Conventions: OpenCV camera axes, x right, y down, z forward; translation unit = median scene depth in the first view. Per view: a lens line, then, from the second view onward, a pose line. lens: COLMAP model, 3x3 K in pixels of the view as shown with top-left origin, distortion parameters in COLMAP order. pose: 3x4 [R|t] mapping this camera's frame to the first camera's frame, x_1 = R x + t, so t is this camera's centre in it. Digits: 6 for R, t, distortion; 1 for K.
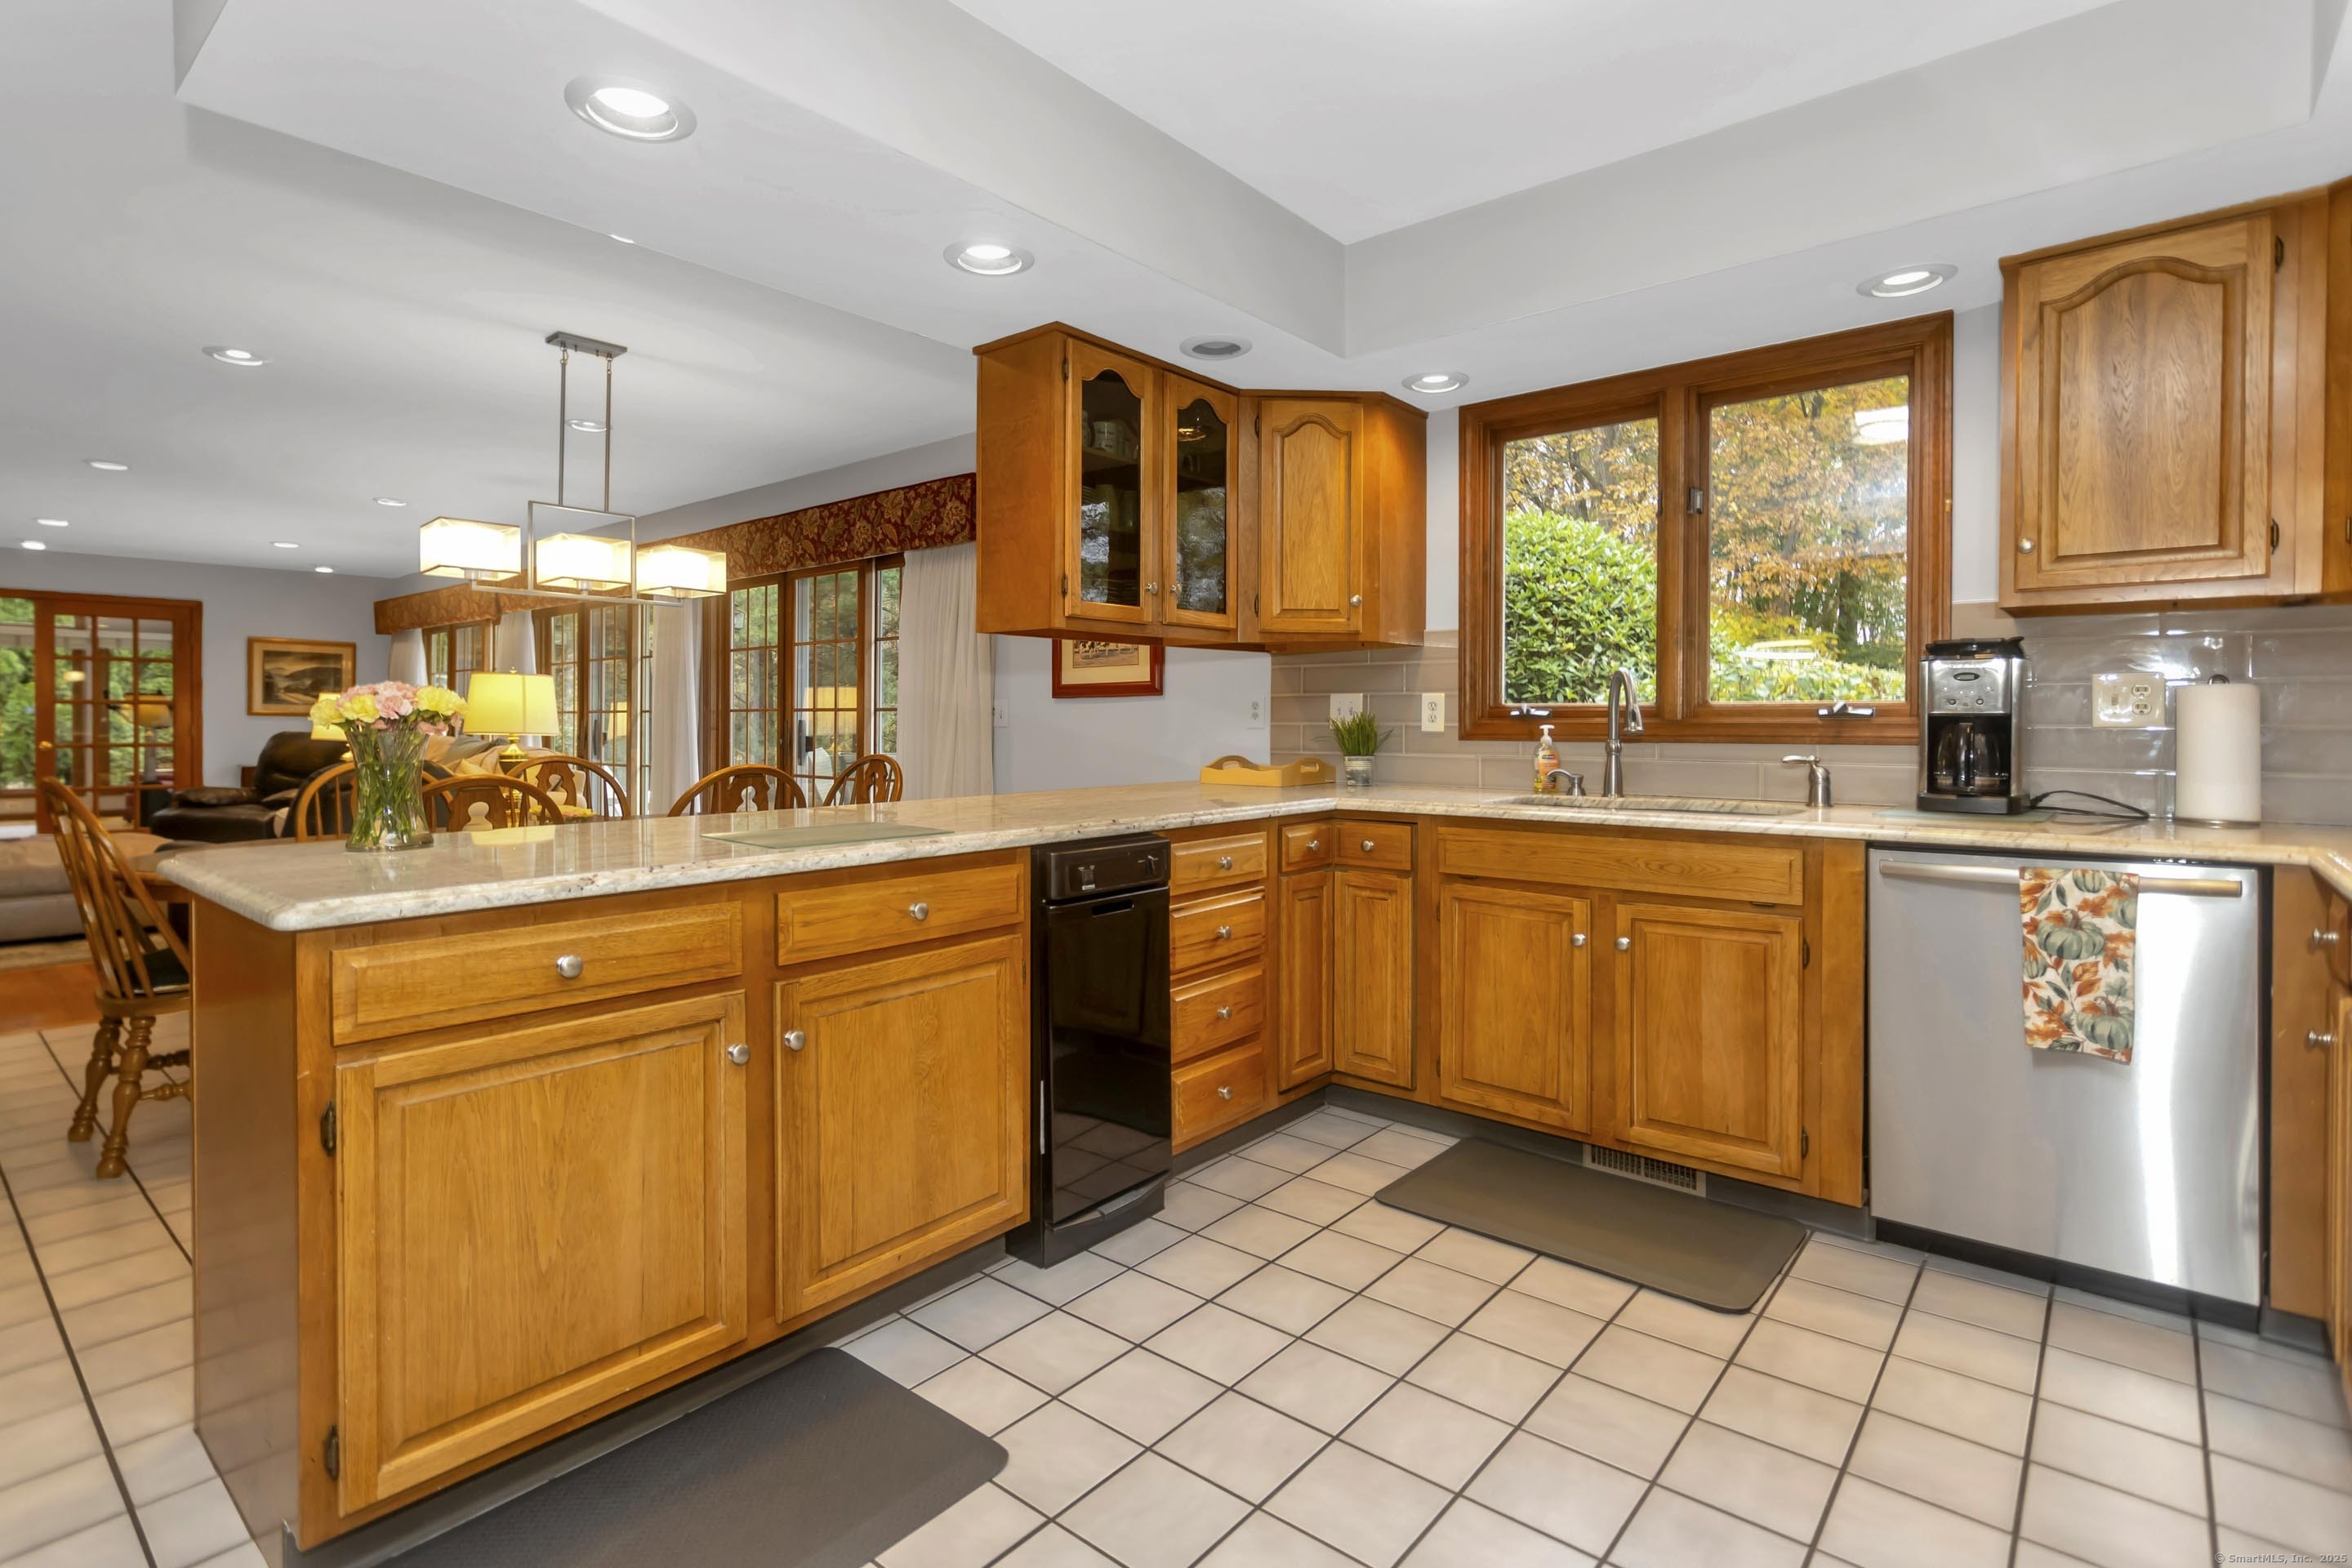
lens RADIAL K [[1150.9, 0, 1177.8], [0, 1150.9, 752.1], [0, 0, 1]] dist [0.006184, 0.003915]
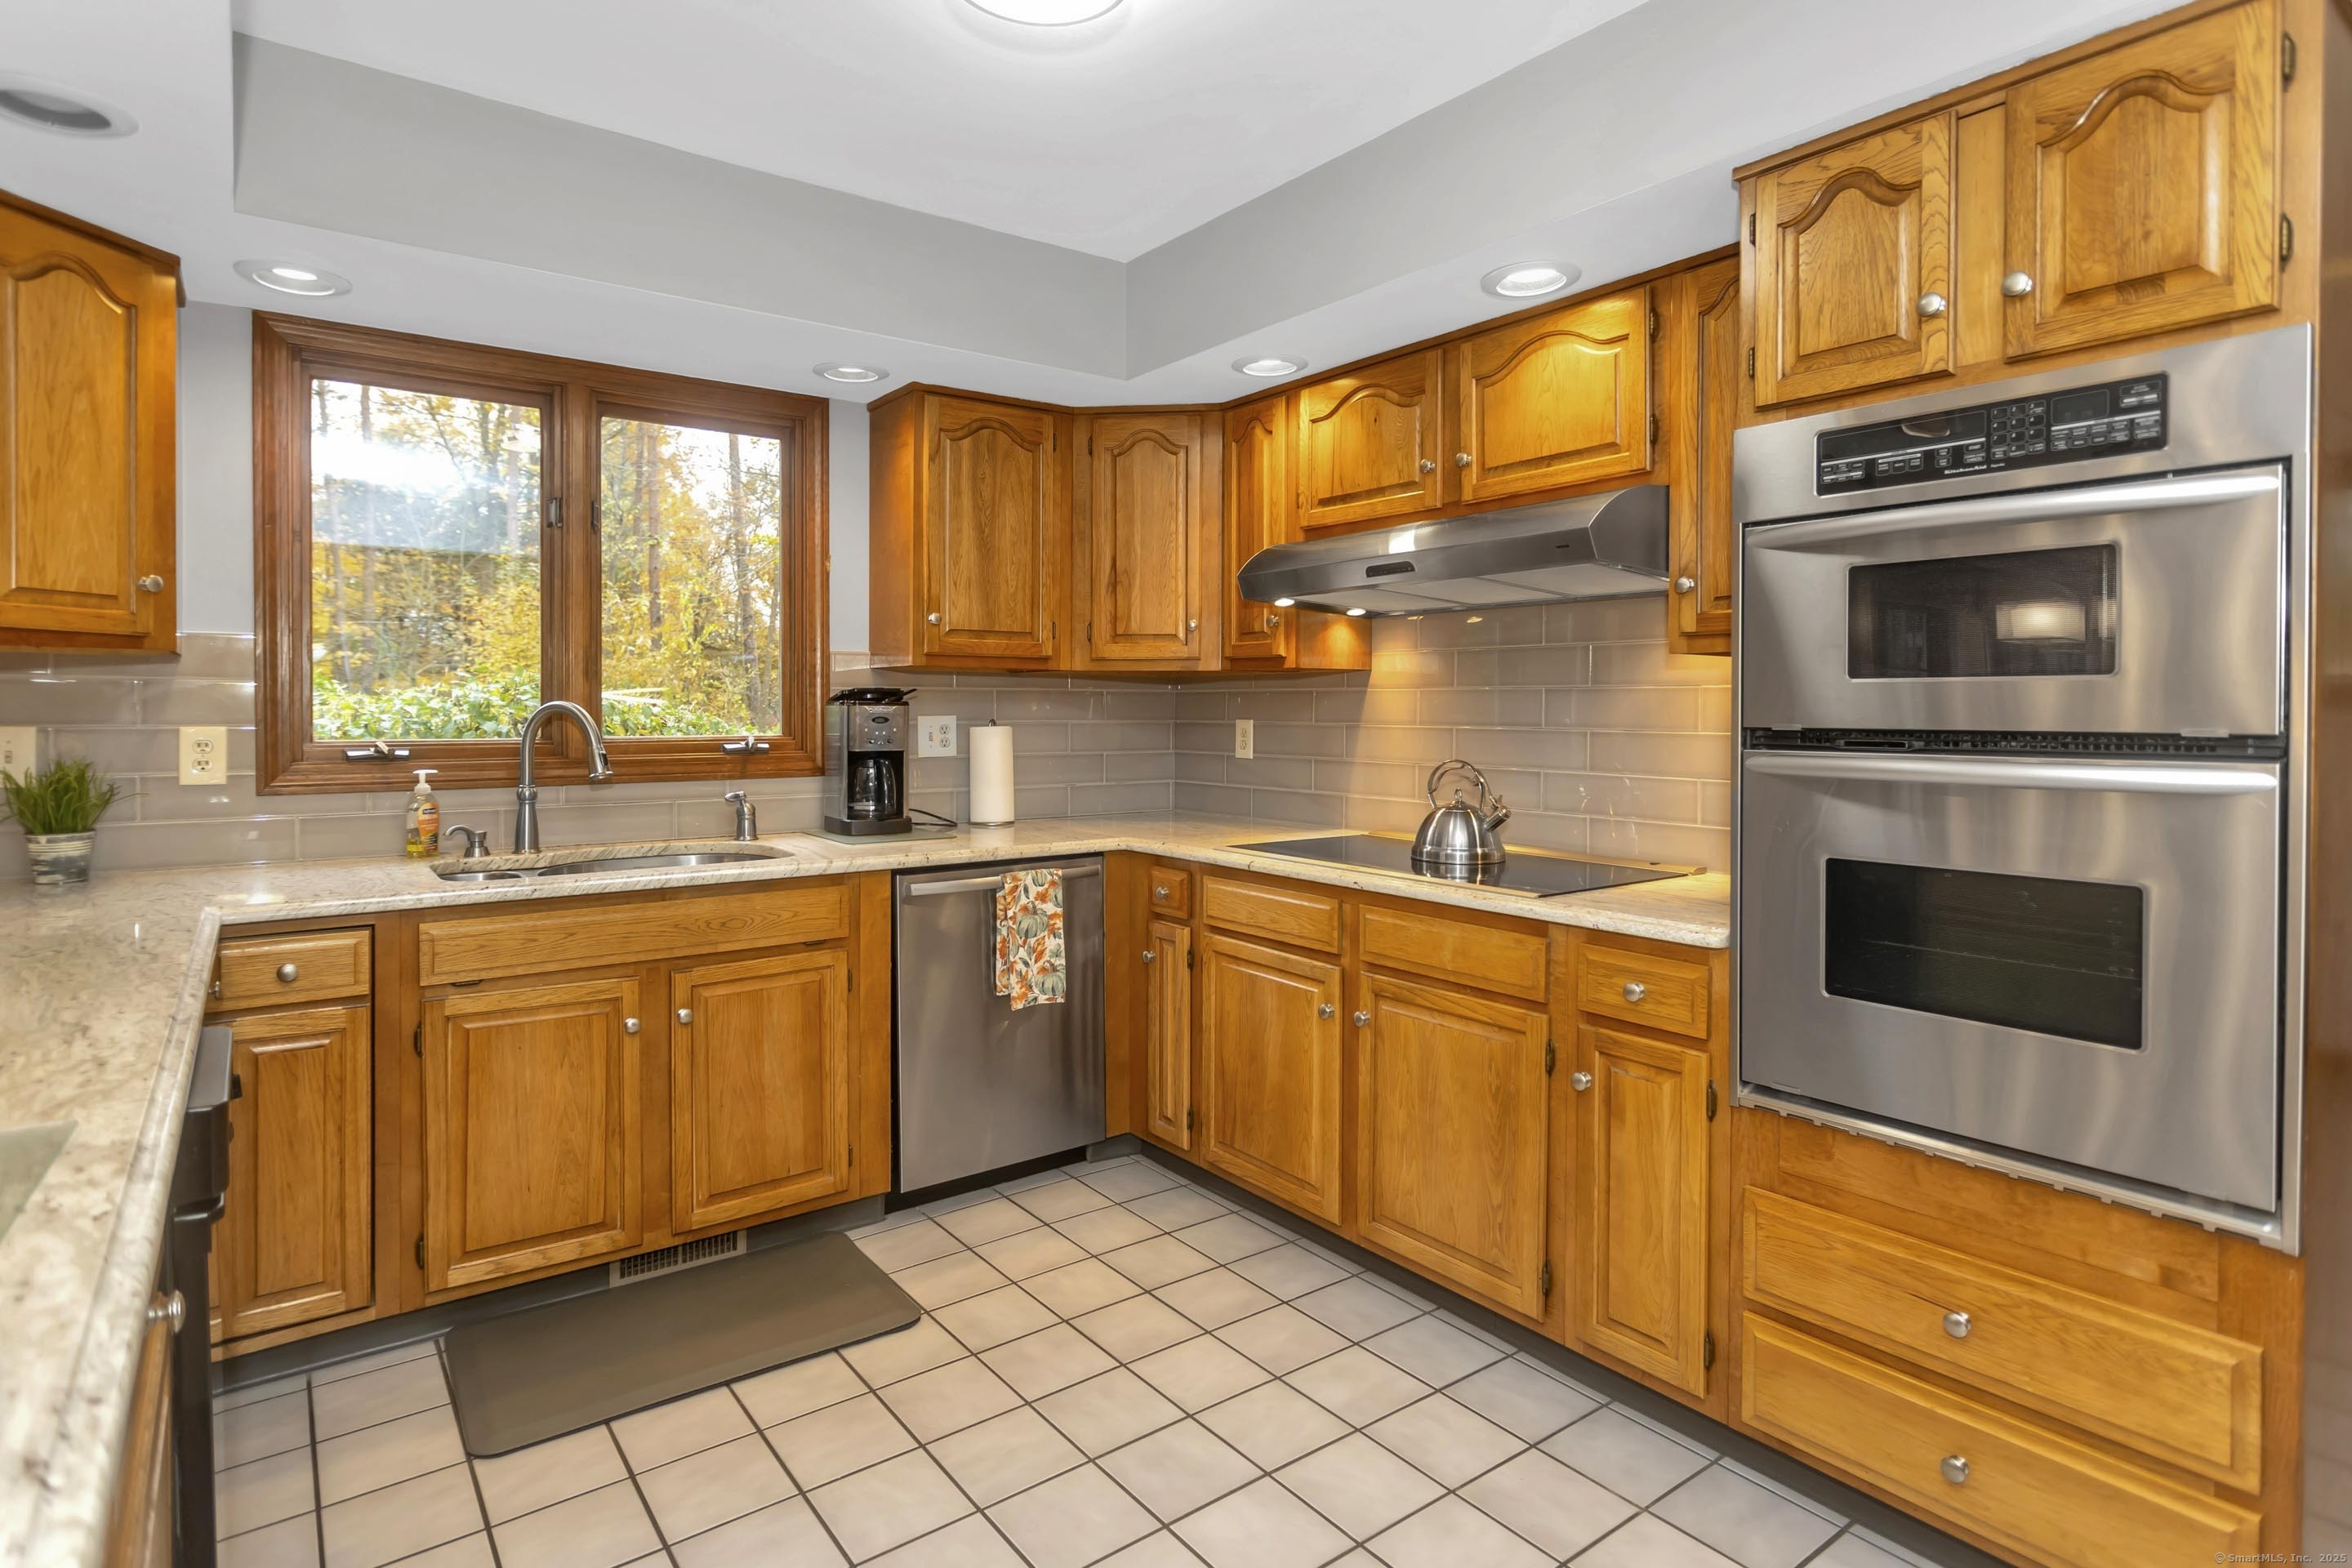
lens RADIAL K [[1250.9, 0, 1160.0], [0, 1250.9, 733.2], [0, 0, 1]] dist [0.002054, 0.001347]
pose [[0.221185, -0.028014, 0.974829, -0.492882], [0.019338, 0.999517, 0.024335, -0.074457], [-0.975040, 0.013469, 0.221620, 0.419955]]
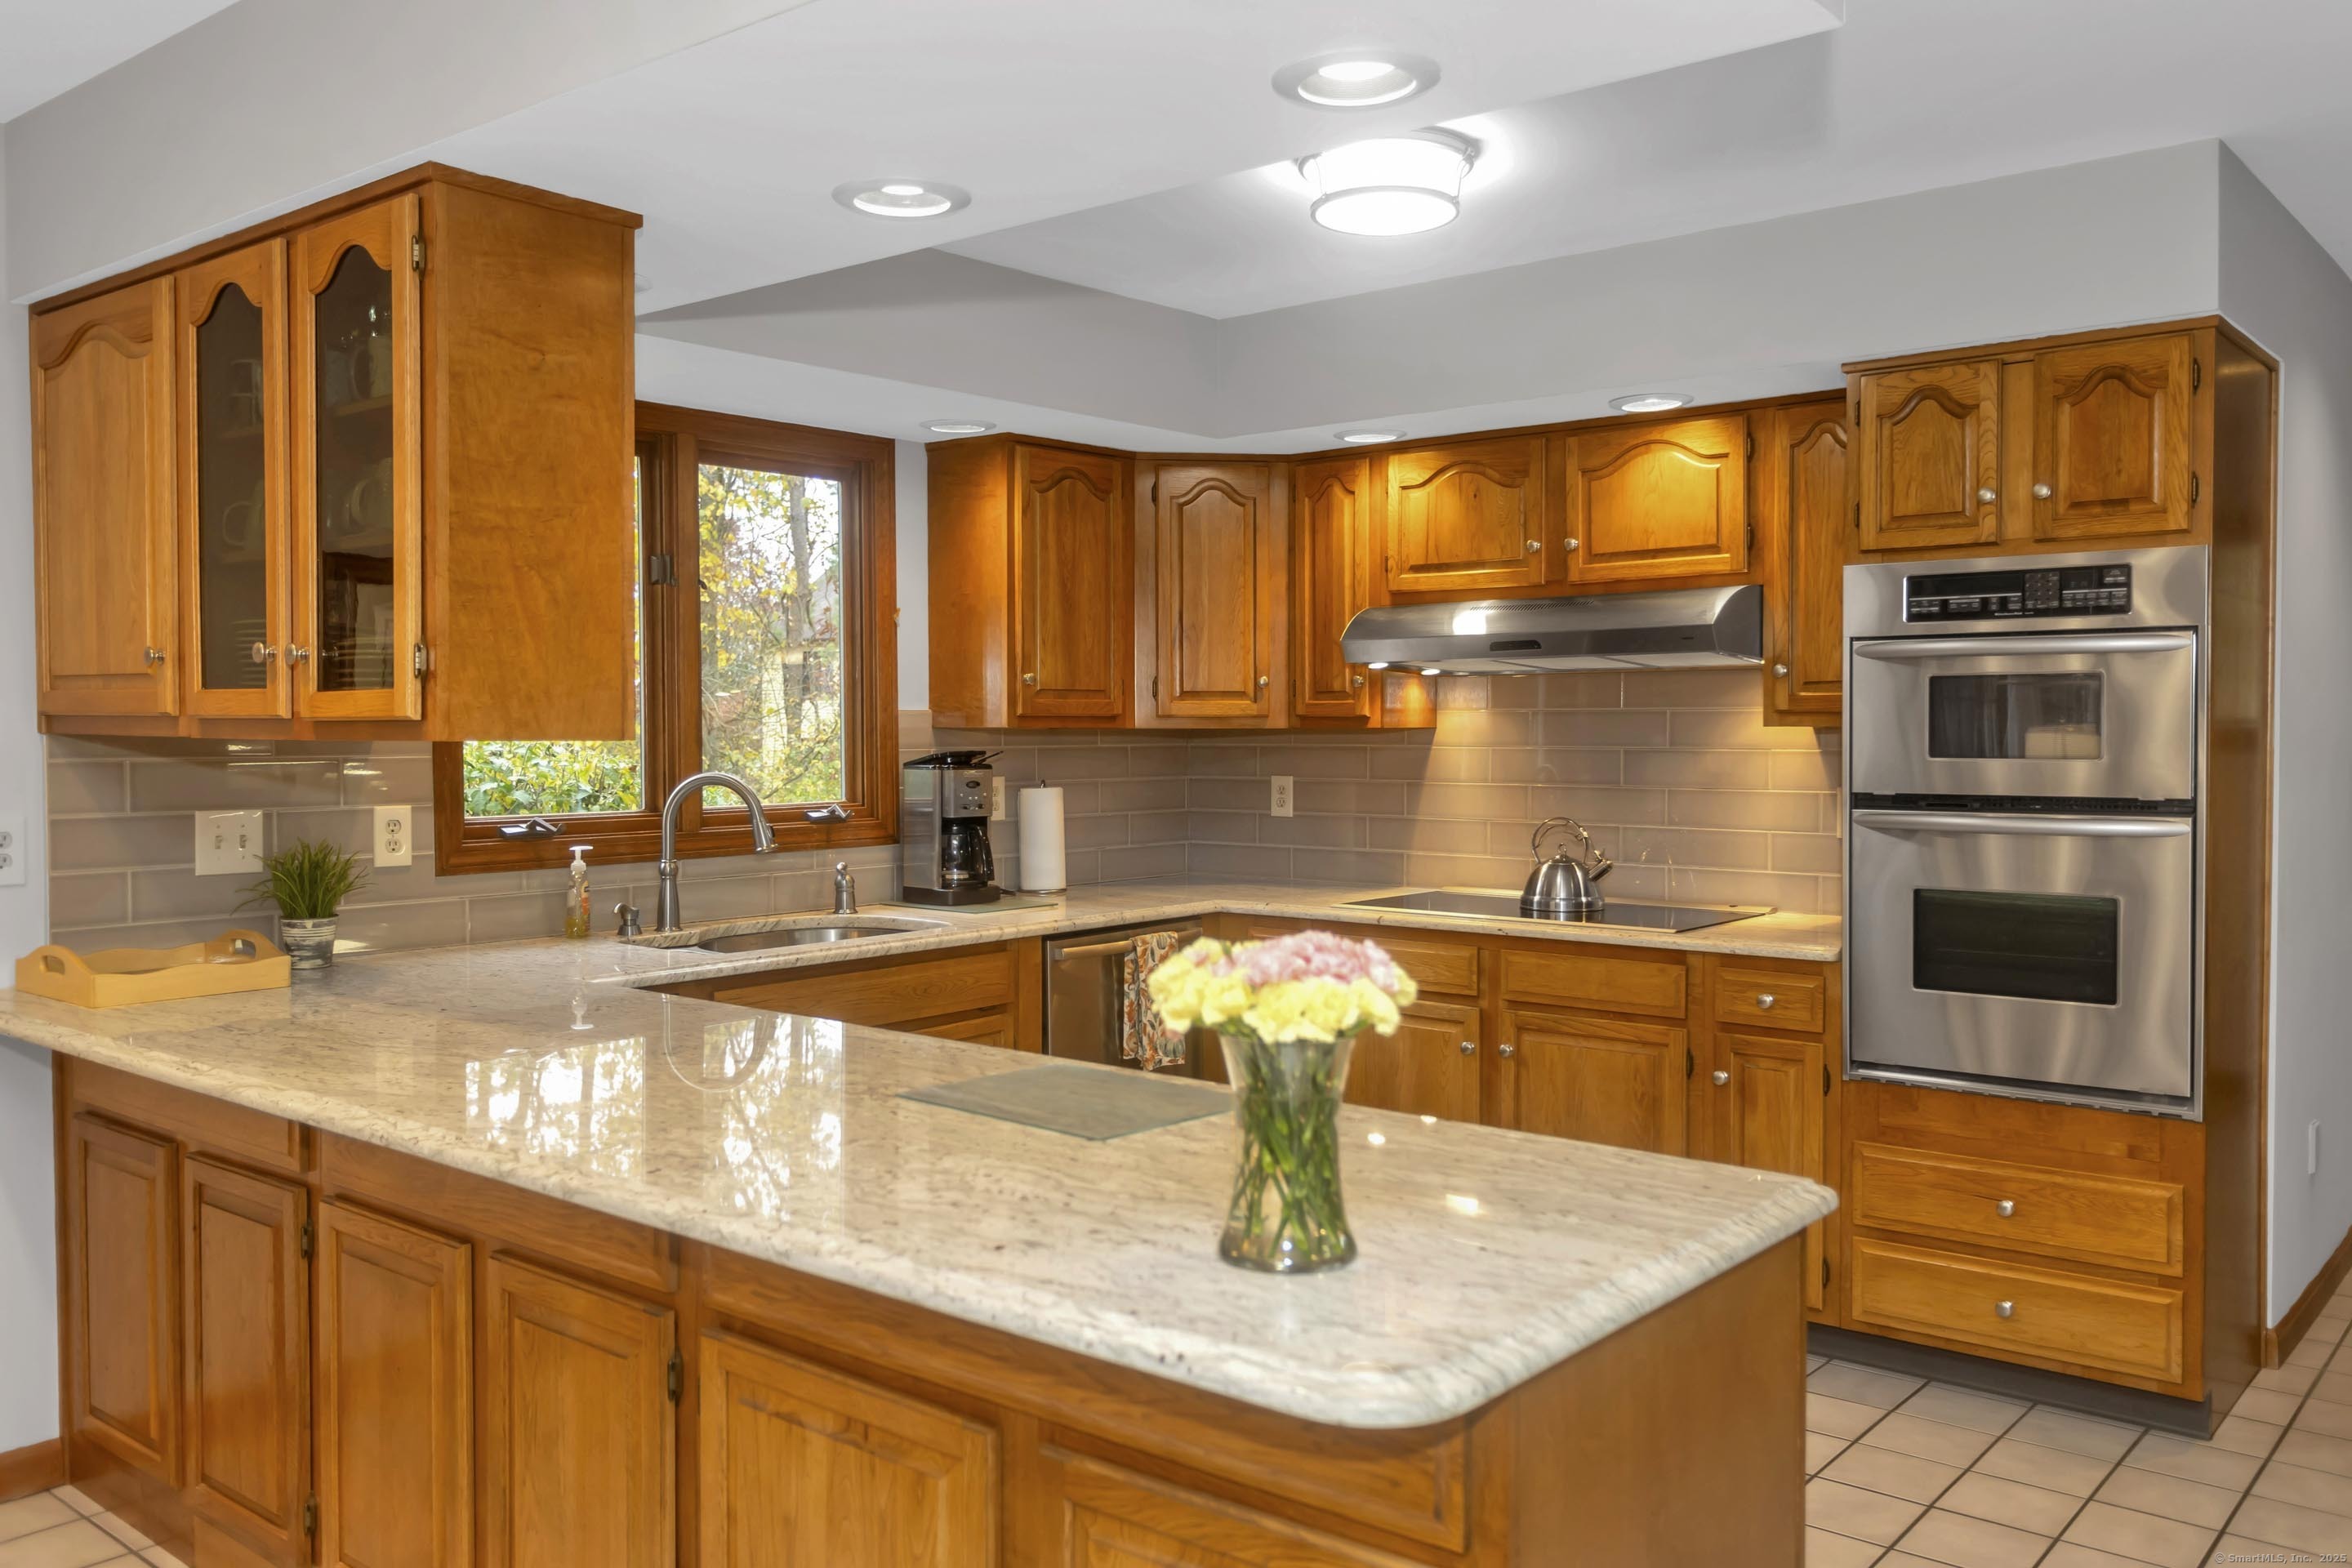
lens RADIAL K [[1927.1, 0, 1230.2], [0, 1927.1, 793.8], [0, 0, 1]] dist [0.032709, -0.019300]
pose [[-0.038419, -0.044773, 0.998258, -1.192382], [0.022150, 0.998712, 0.045646, -0.132839], [-0.999016, 0.023865, -0.037378, 0.793927]]
